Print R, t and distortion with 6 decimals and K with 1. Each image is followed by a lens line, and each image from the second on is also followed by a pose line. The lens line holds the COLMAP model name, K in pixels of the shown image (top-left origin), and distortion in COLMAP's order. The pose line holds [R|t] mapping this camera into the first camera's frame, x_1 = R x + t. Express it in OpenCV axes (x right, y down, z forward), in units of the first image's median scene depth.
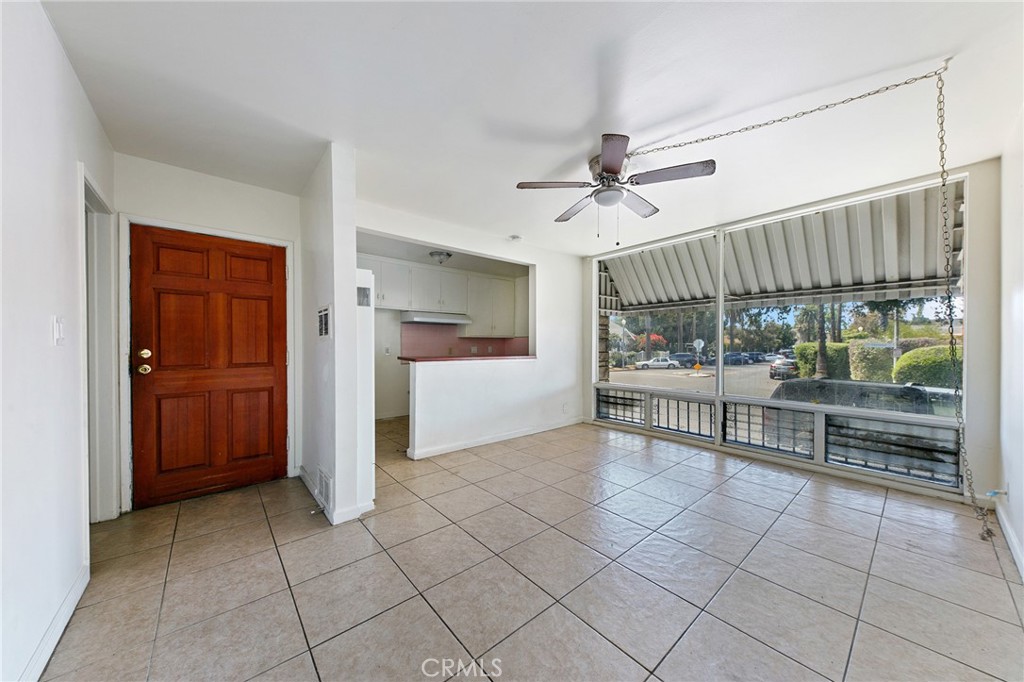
lens RADIAL K [[356.6, 0, 516.9], [0, 356.6, 345.4], [0, 0, 1]] dist [0.005372, -0.001855]
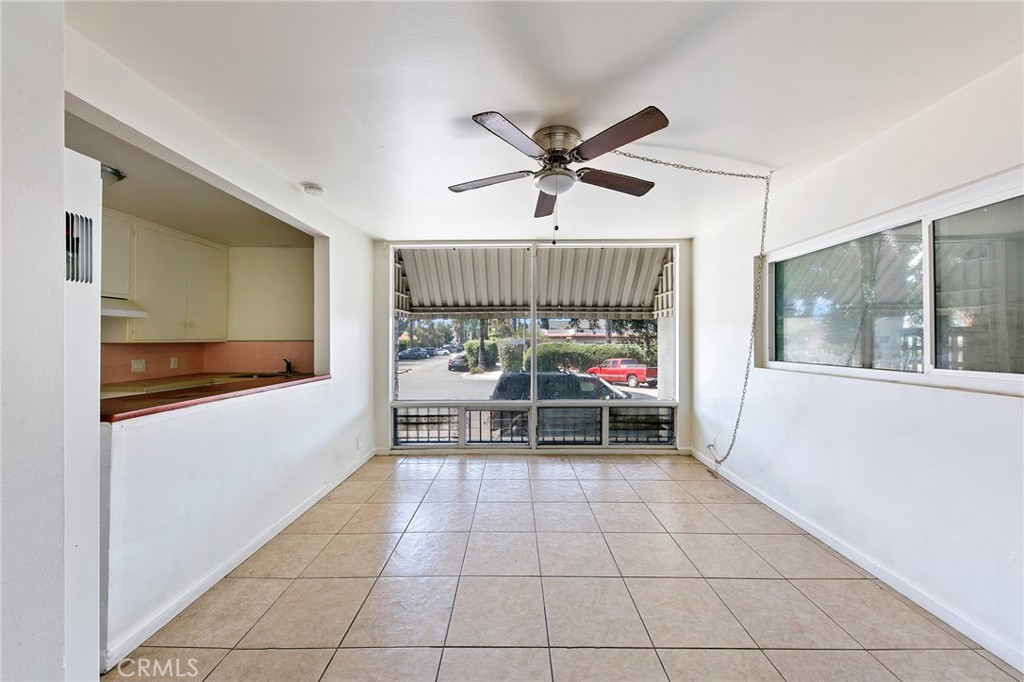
lens RADIAL K [[356.6, 0, 521.9], [0, 356.6, 338.5], [0, 0, 1]] dist [0.005372, -0.001855]
pose [[0.646684, 0.003040, 0.762752, -0.202997], [0.002473, 0.999978, -0.006082, -0.030370], [-0.762754, 0.005819, 0.646662, 0.273196]]
